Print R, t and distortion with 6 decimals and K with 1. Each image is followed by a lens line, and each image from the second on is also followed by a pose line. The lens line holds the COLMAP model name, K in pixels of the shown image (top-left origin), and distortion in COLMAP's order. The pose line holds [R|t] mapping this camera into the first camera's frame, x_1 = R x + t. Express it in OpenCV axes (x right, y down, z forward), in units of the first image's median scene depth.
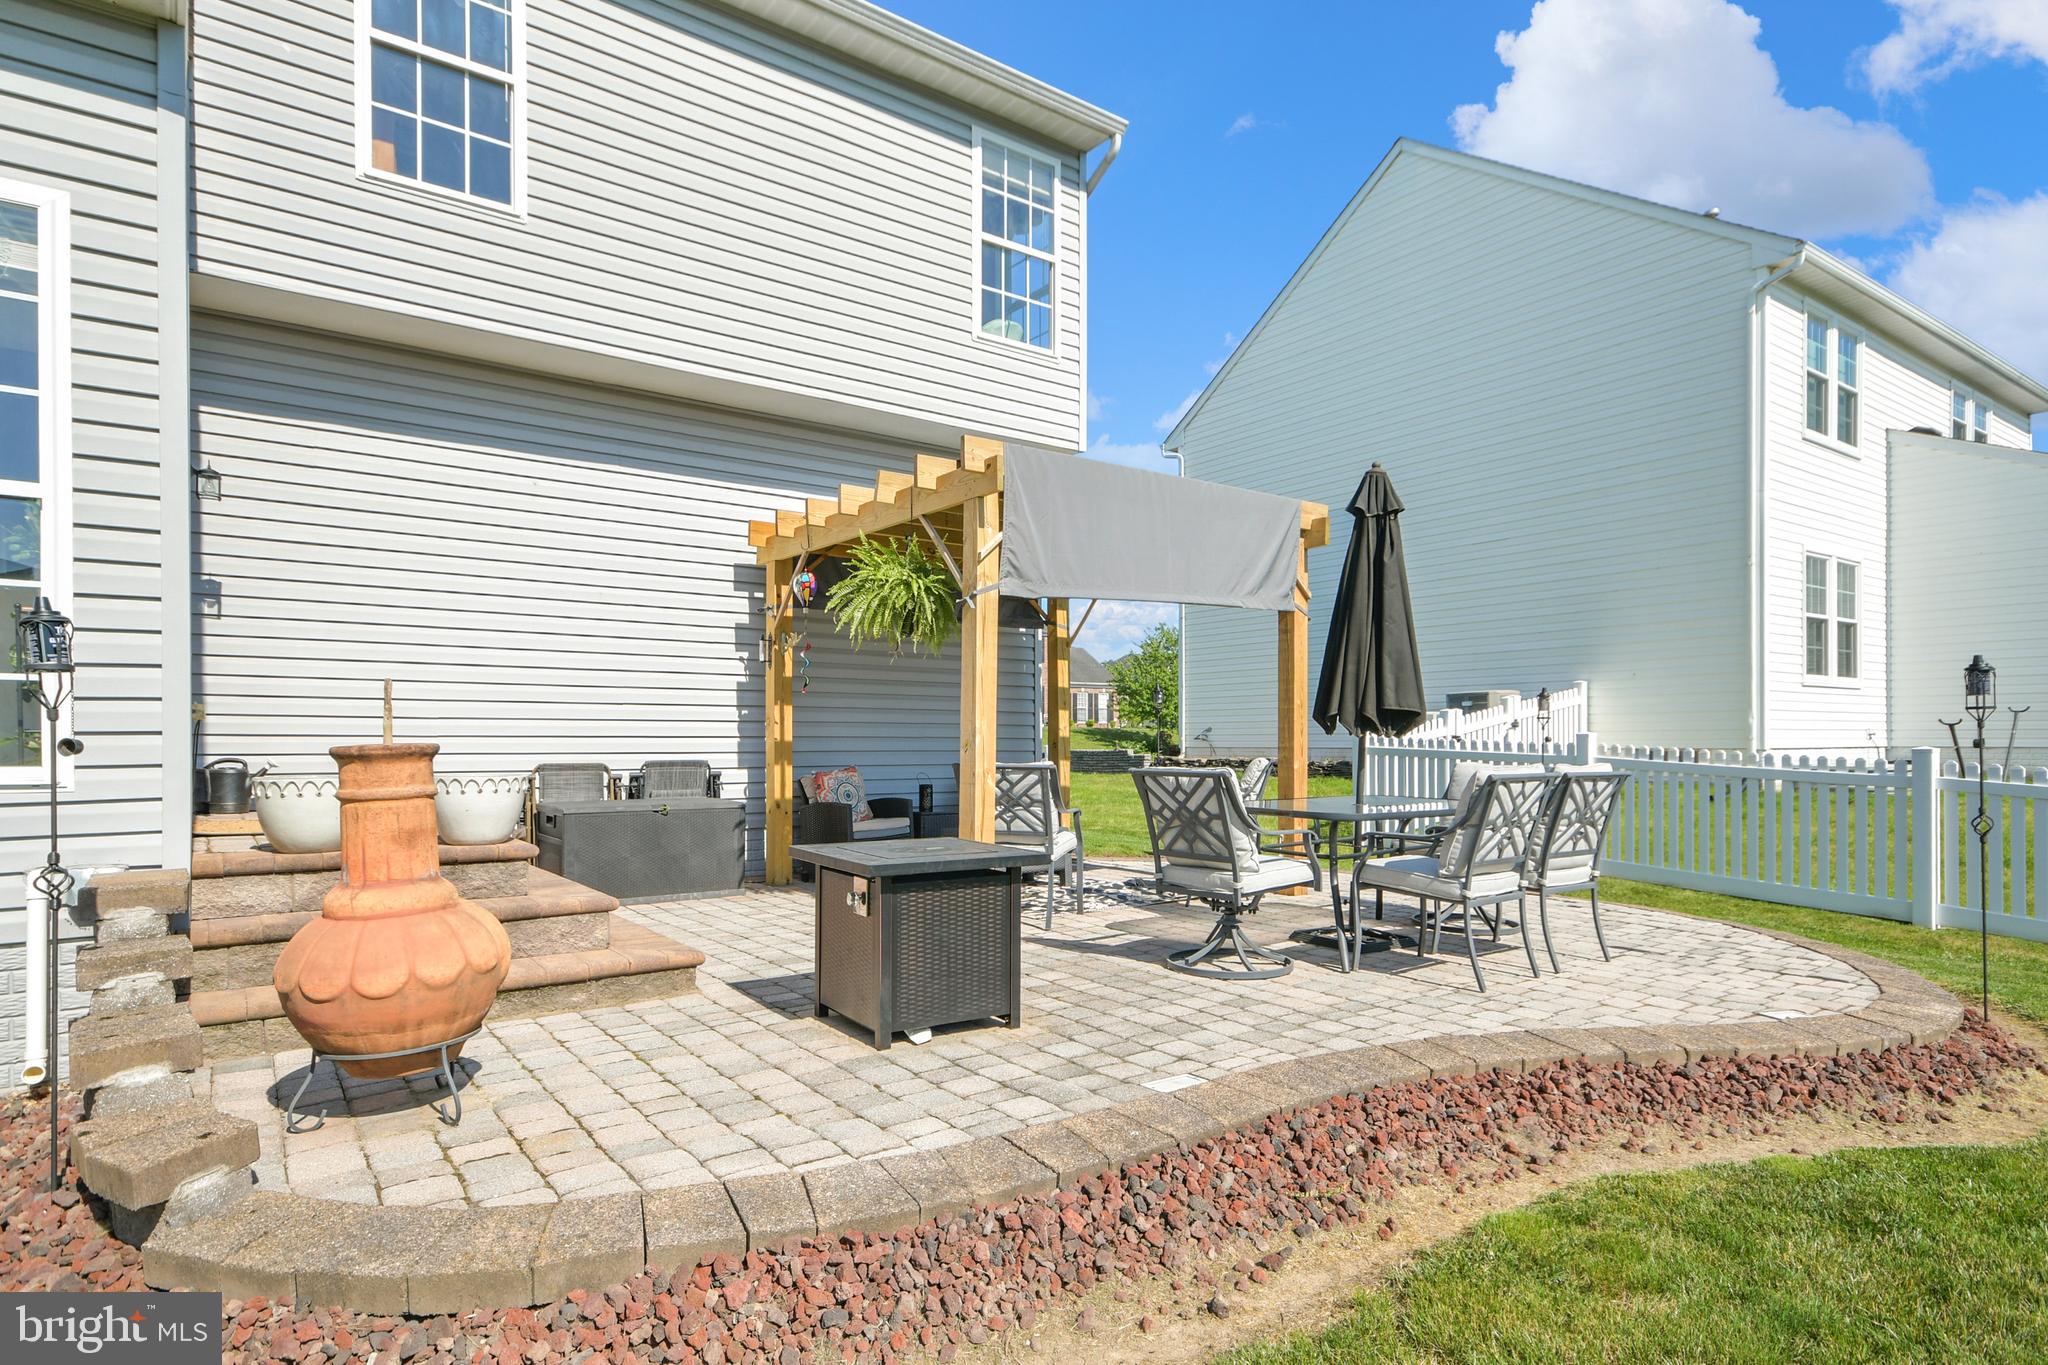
lens RADIAL K [[1111.5, 0, 1016.1], [0, 1111.5, 744.0], [0, 0, 1]] dist [0.024625, -0.000765]
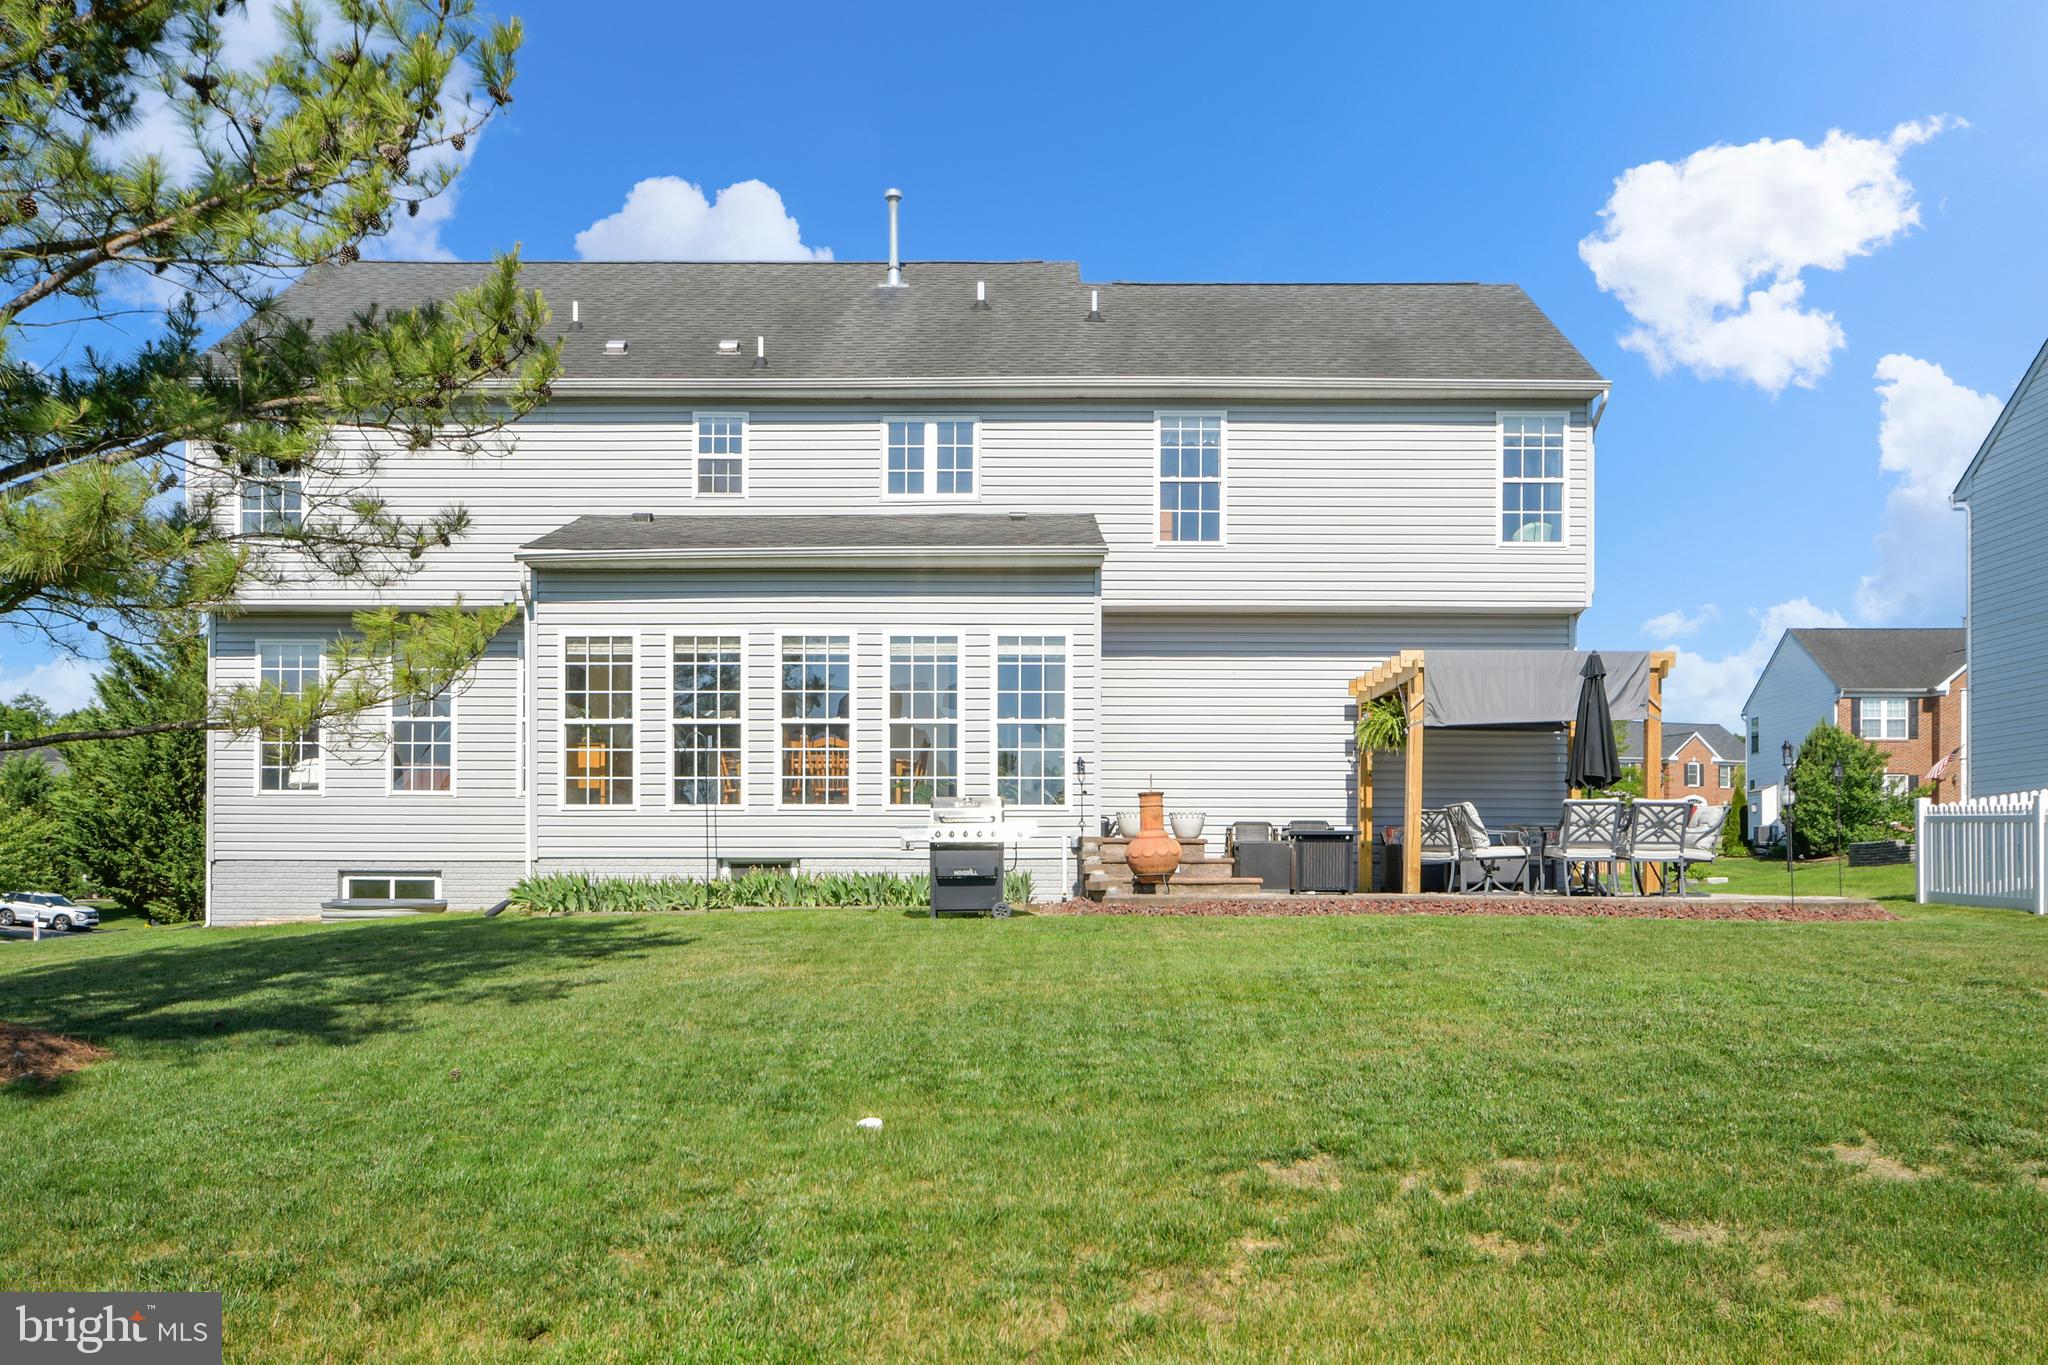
lens RADIAL K [[1715.9, 0, 1024.0], [0, 1715.9, 682.5], [0, 0, 1]] dist [0.001392, 0.006001]
pose [[0.807438, -0.064312, -0.586436, 0.926626], [-0.006074, 0.993081, -0.117270, 0.118413], [0.589921, 0.098251, 0.801462, -1.446116]]
